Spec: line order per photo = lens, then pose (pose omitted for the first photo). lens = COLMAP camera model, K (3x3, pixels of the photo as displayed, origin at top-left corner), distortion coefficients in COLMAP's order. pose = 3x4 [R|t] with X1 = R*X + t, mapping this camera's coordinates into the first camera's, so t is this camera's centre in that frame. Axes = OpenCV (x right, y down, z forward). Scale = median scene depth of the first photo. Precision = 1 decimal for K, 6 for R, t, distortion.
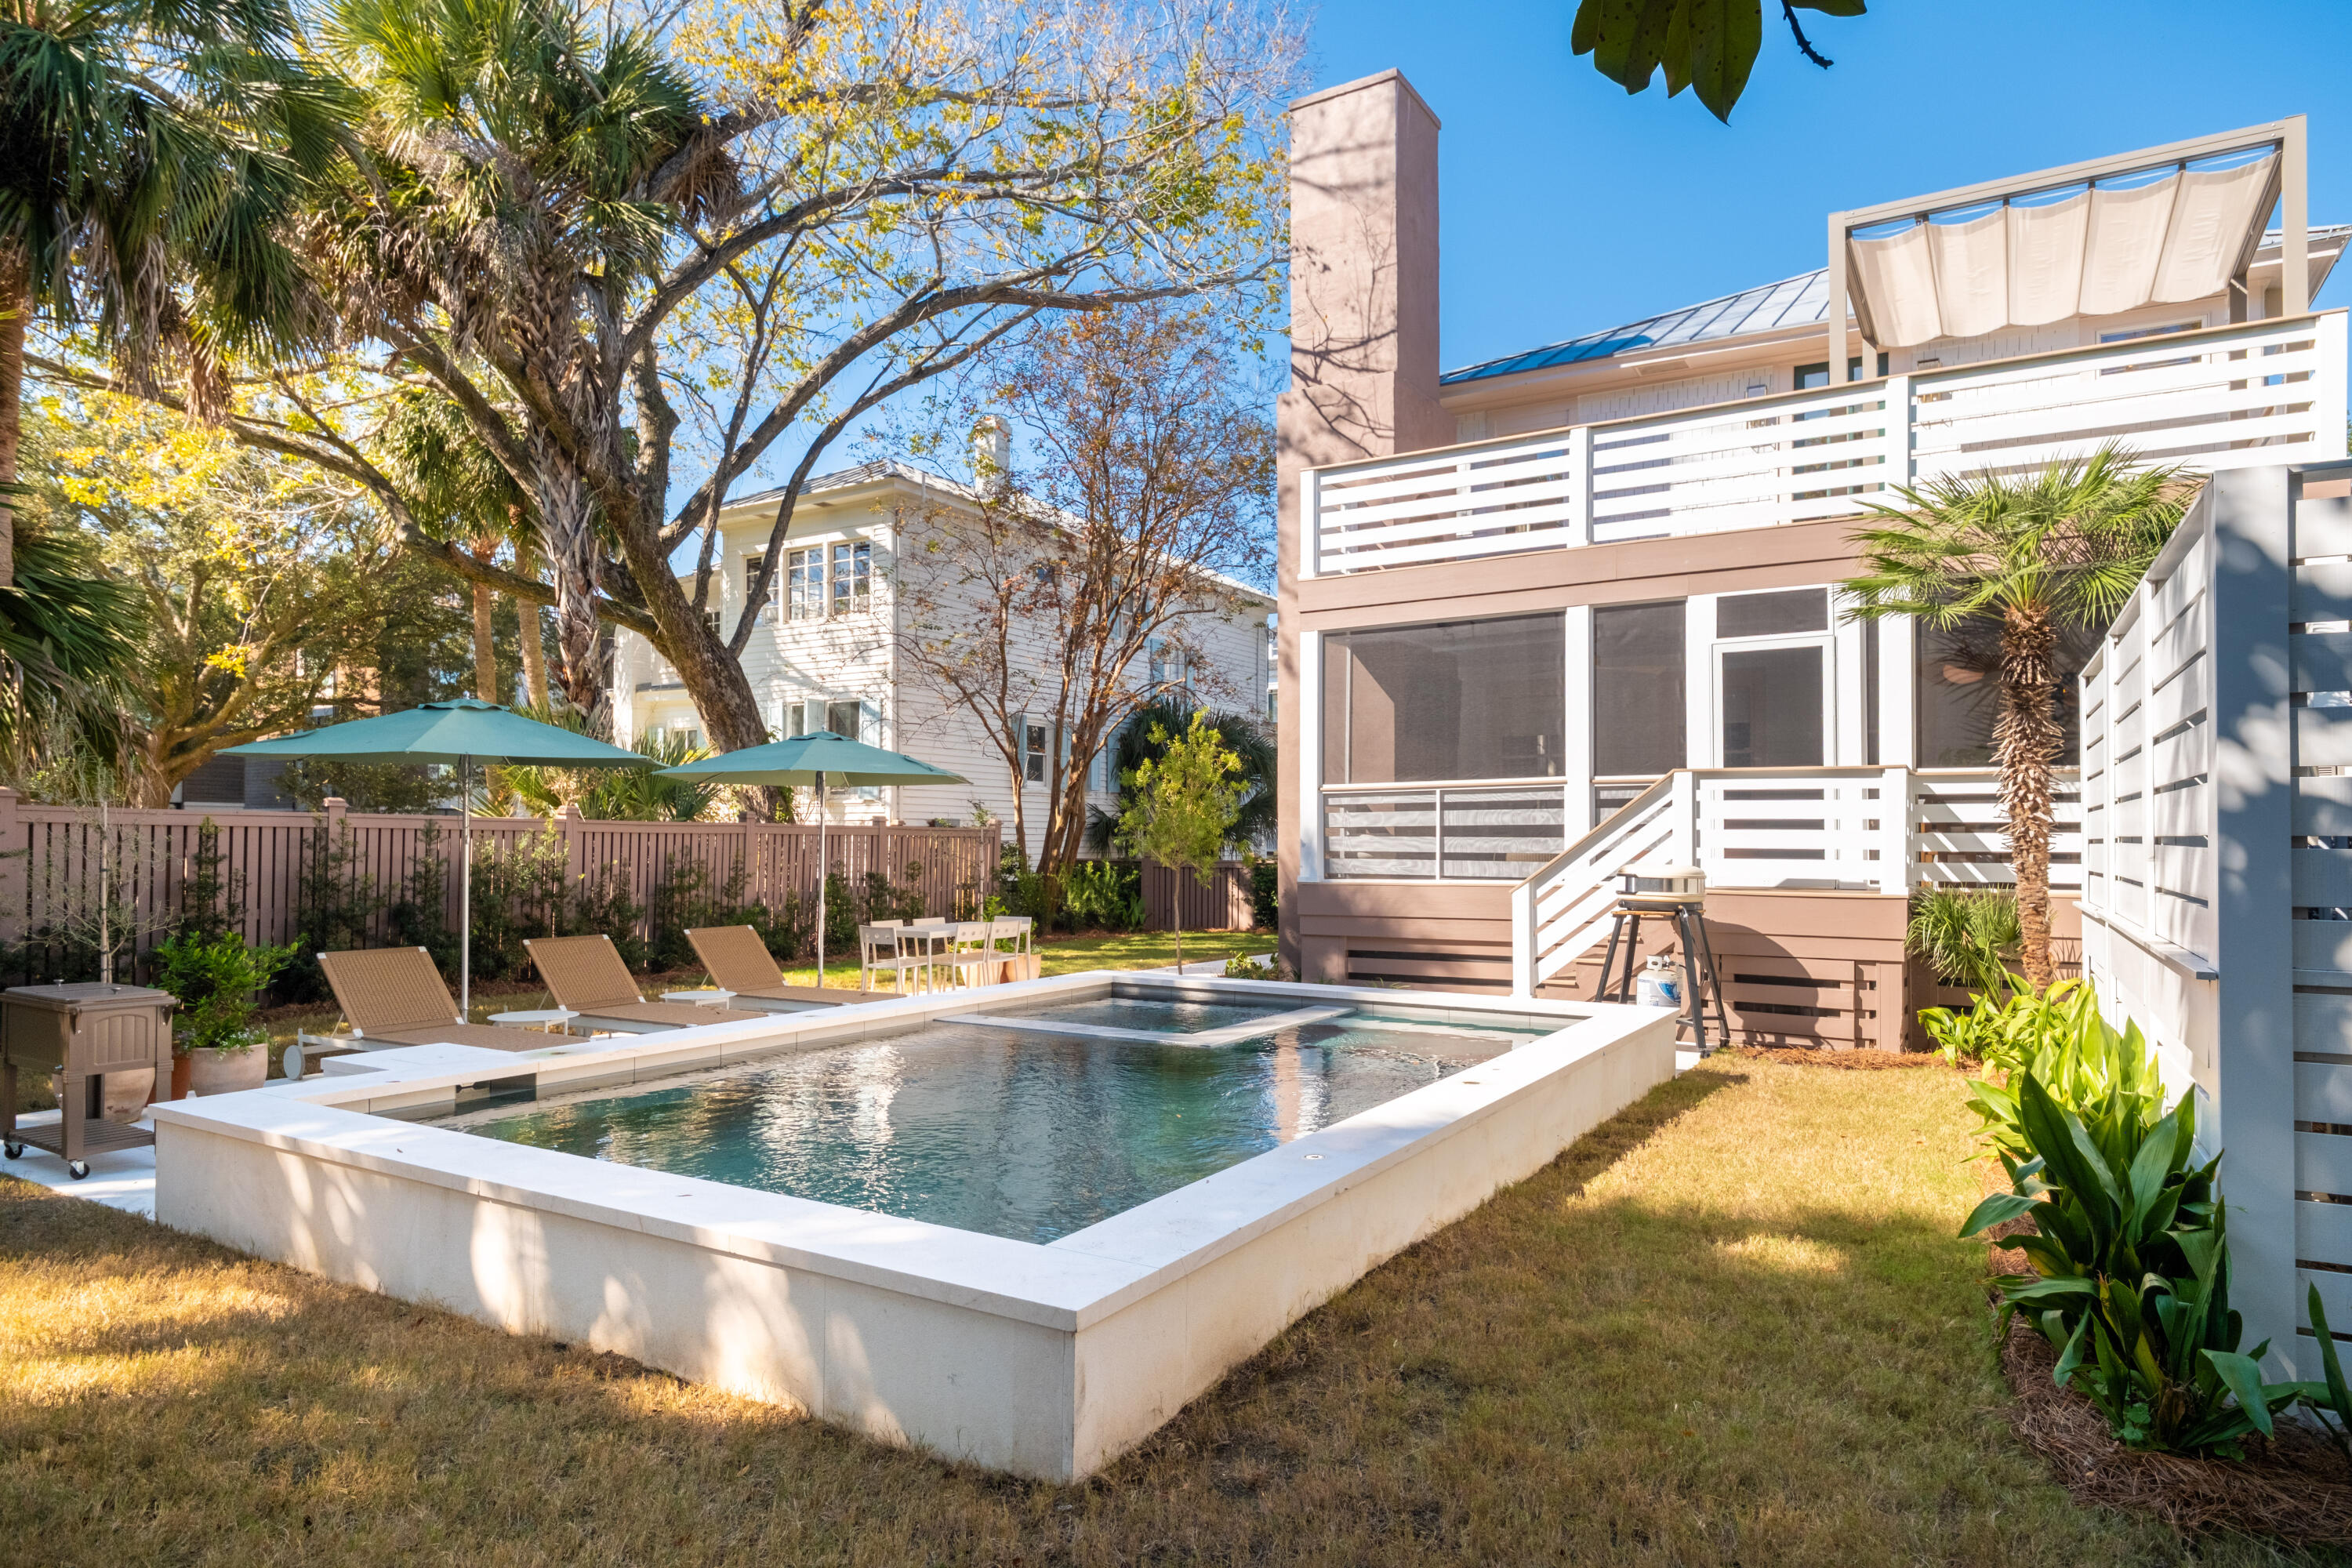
lens RADIAL K [[1381.2, 0, 1147.7], [0, 1381.2, 821.3], [0, 0, 1]] dist [0.016939, -0.006932]
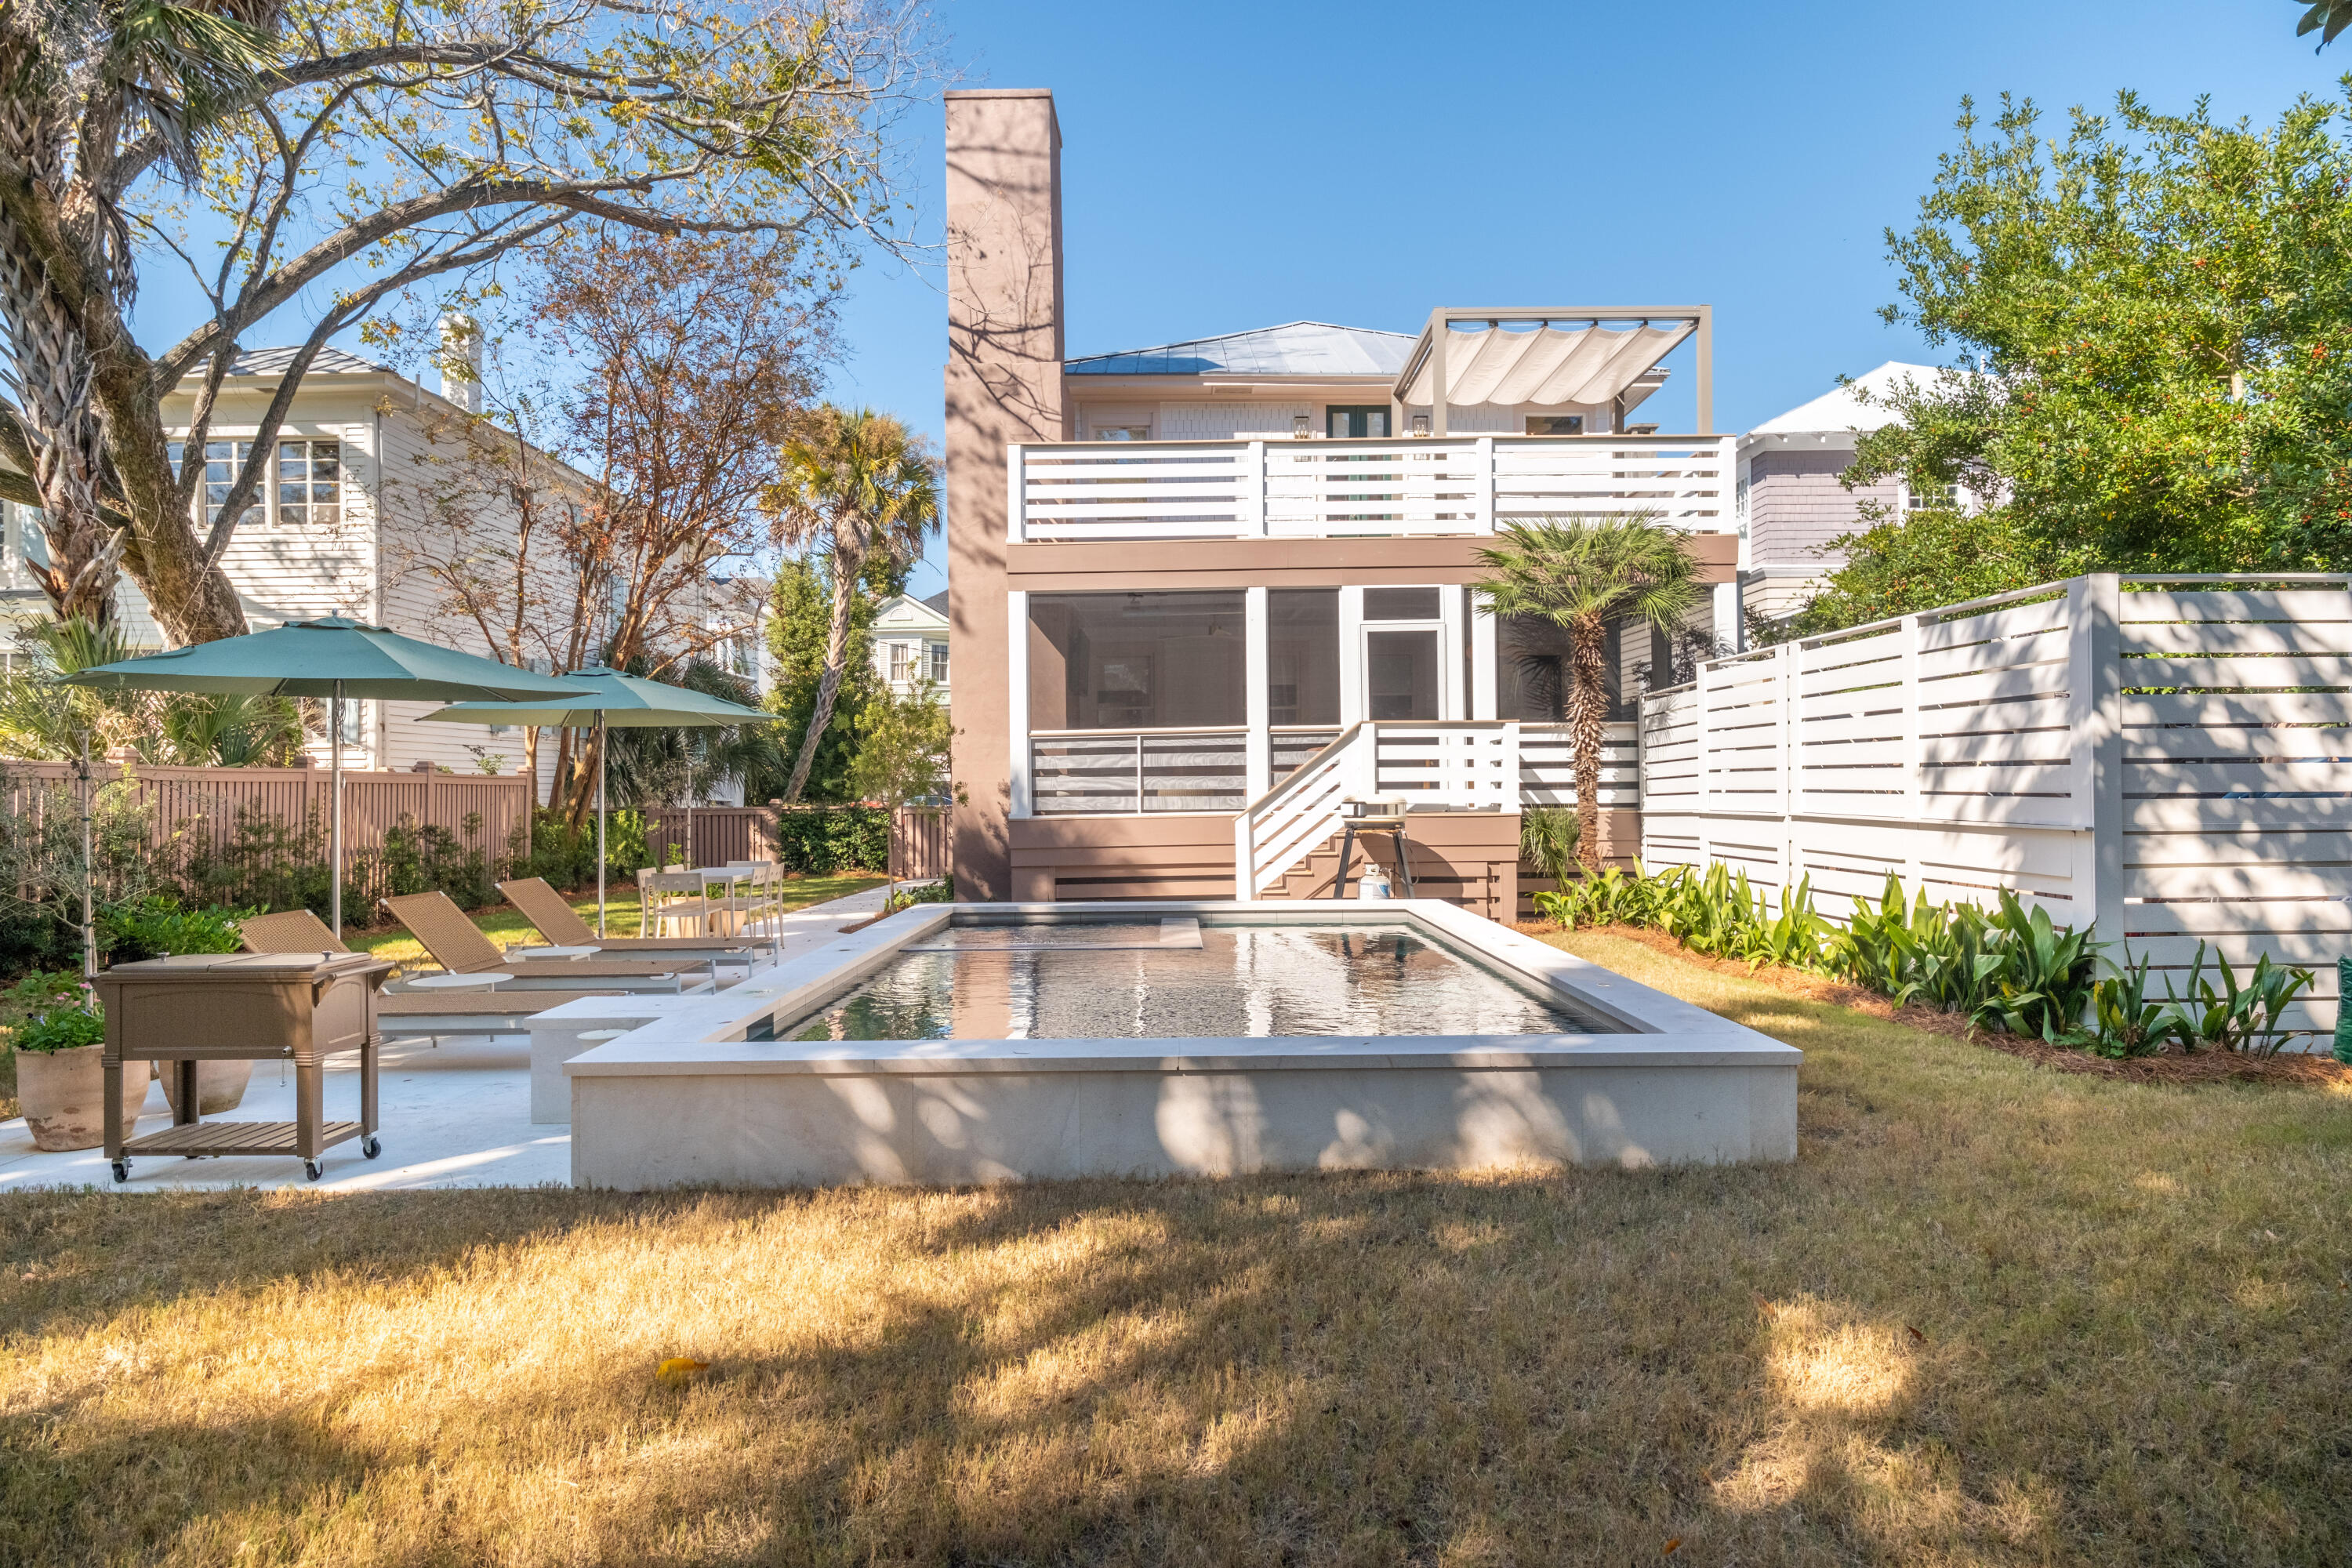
lens RADIAL K [[1381.2, 0, 1162.6], [0, 1381.2, 775.8], [0, 0, 1]] dist [0.016939, -0.006932]
pose [[0.850030, -0.007853, 0.526675, -0.384259], [0.005803, 0.999968, 0.005543, 0.004366], [-0.526702, -0.001655, 0.850048, 0.003209]]
